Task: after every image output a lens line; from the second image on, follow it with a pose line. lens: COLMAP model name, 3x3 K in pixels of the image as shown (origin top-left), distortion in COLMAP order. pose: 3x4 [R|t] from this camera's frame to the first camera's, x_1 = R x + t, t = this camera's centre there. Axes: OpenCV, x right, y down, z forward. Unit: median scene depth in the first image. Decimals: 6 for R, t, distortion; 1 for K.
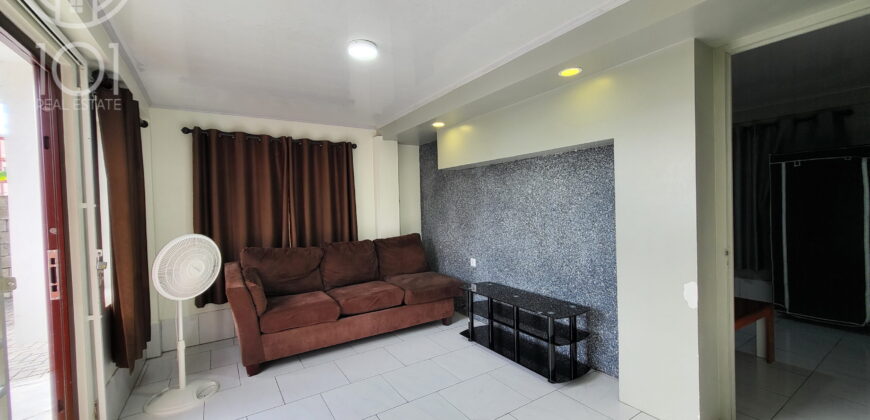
lens RADIAL K [[346.3, 0, 431.7], [0, 346.3, 210.6], [0, 0, 1]] dist [-0.000946, 0.000205]
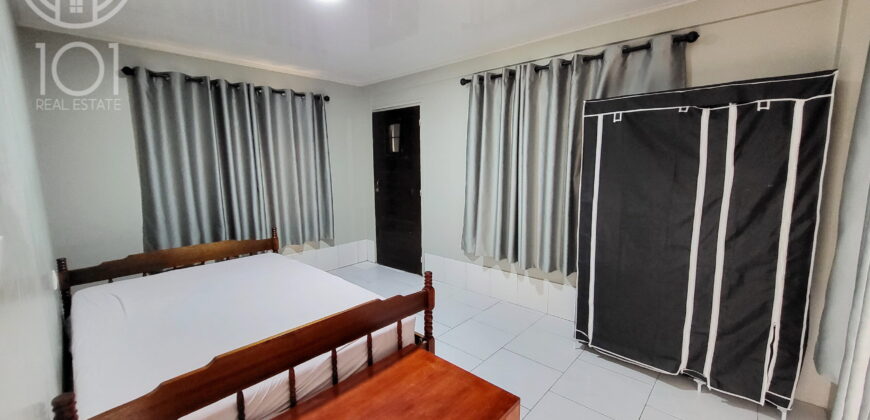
lens RADIAL K [[346.3, 0, 431.7], [0, 346.3, 209.2], [0, 0, 1]] dist [-0.000946, 0.000205]
pose [[0.965784, -0.019691, 0.258597, 0.564830], [-0.012268, 0.992529, 0.121392, -0.043784], [-0.259056, -0.120411, 0.958327, 0.469503]]
